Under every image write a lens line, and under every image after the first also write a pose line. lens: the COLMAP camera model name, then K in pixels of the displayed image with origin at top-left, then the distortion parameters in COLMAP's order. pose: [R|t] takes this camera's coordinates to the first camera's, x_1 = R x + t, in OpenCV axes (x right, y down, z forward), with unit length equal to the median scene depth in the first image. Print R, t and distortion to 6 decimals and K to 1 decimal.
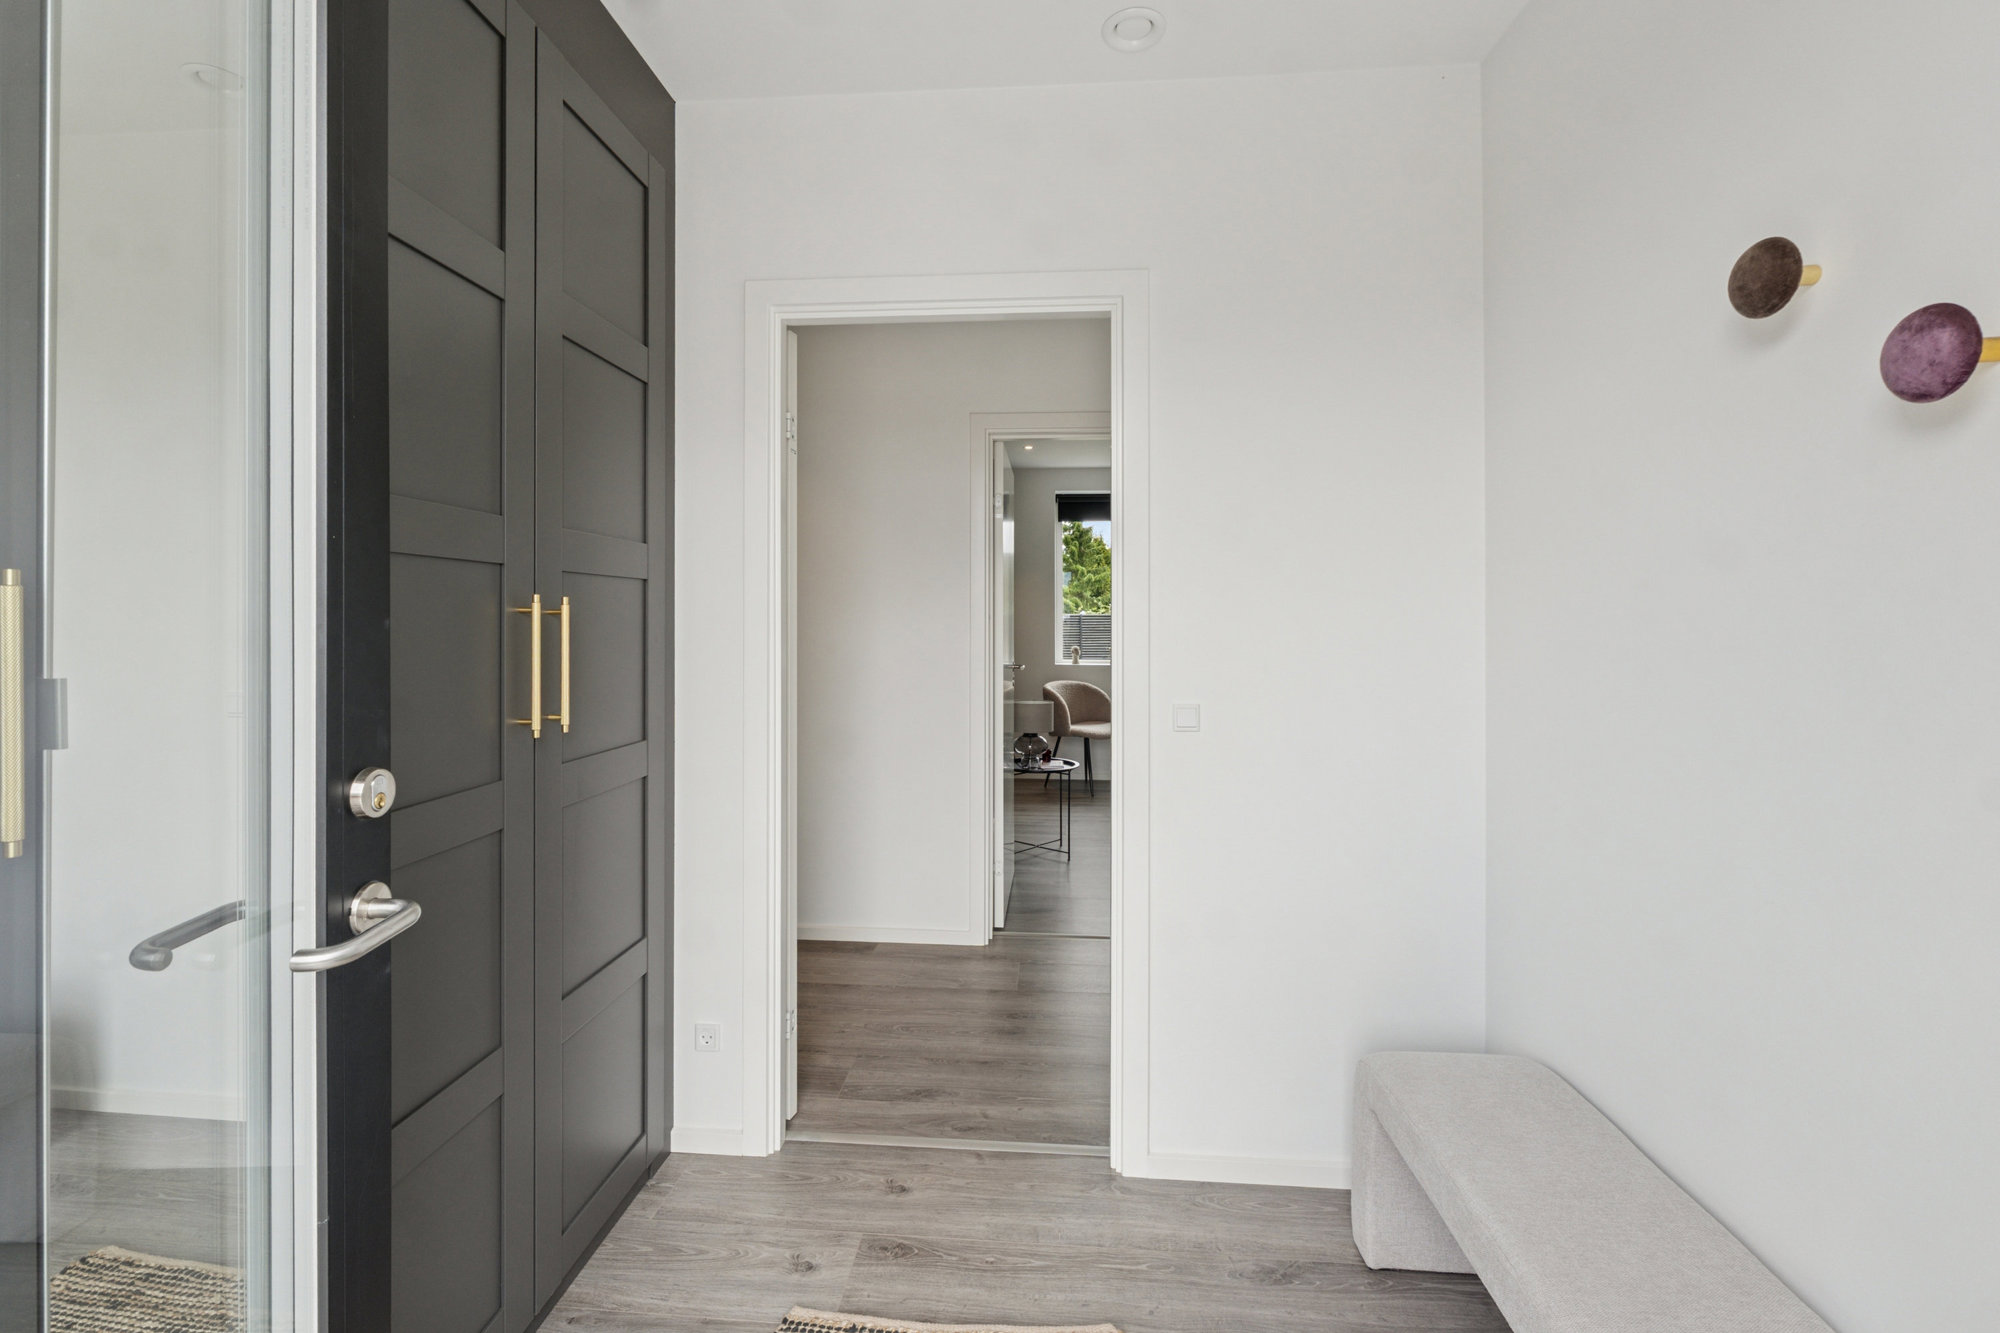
lens RADIAL K [[879.4, 0, 984.0], [0, 879.4, 624.5], [0, 0, 1]] dist [-0.000257, -0.000027]
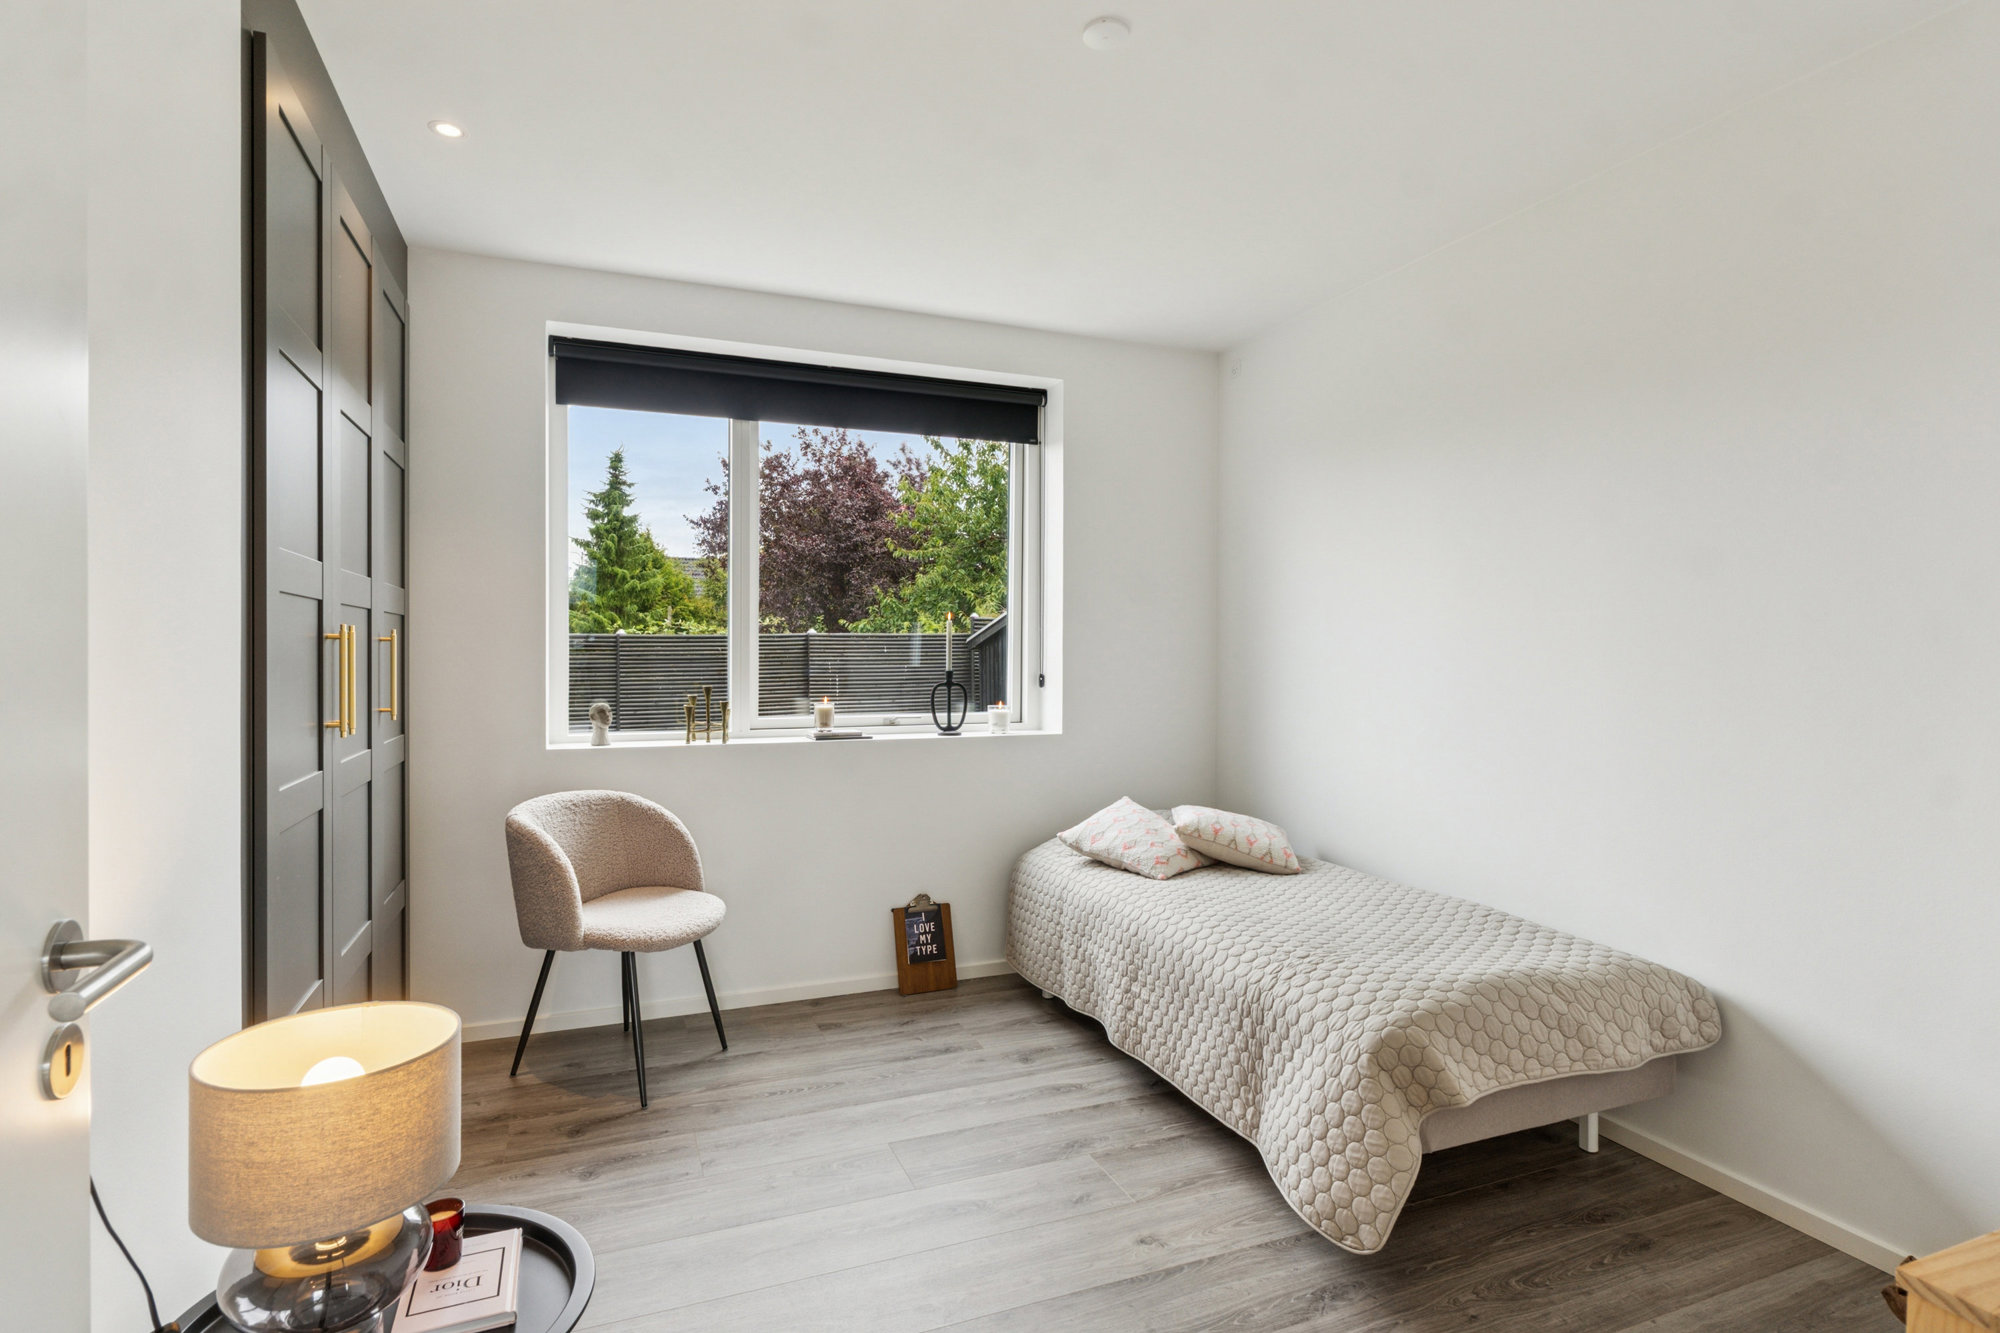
lens RADIAL K [[1043.9, 0, 1008.4], [0, 1043.9, 650.0], [0, 0, 1]] dist [0.004541, 0.000163]
pose [[0.893843, 0.002095, 0.448376, 0.053041], [-0.001641, 0.999998, -0.001400, -0.000366], [-0.448378, 0.000516, 0.893844, 0.453194]]
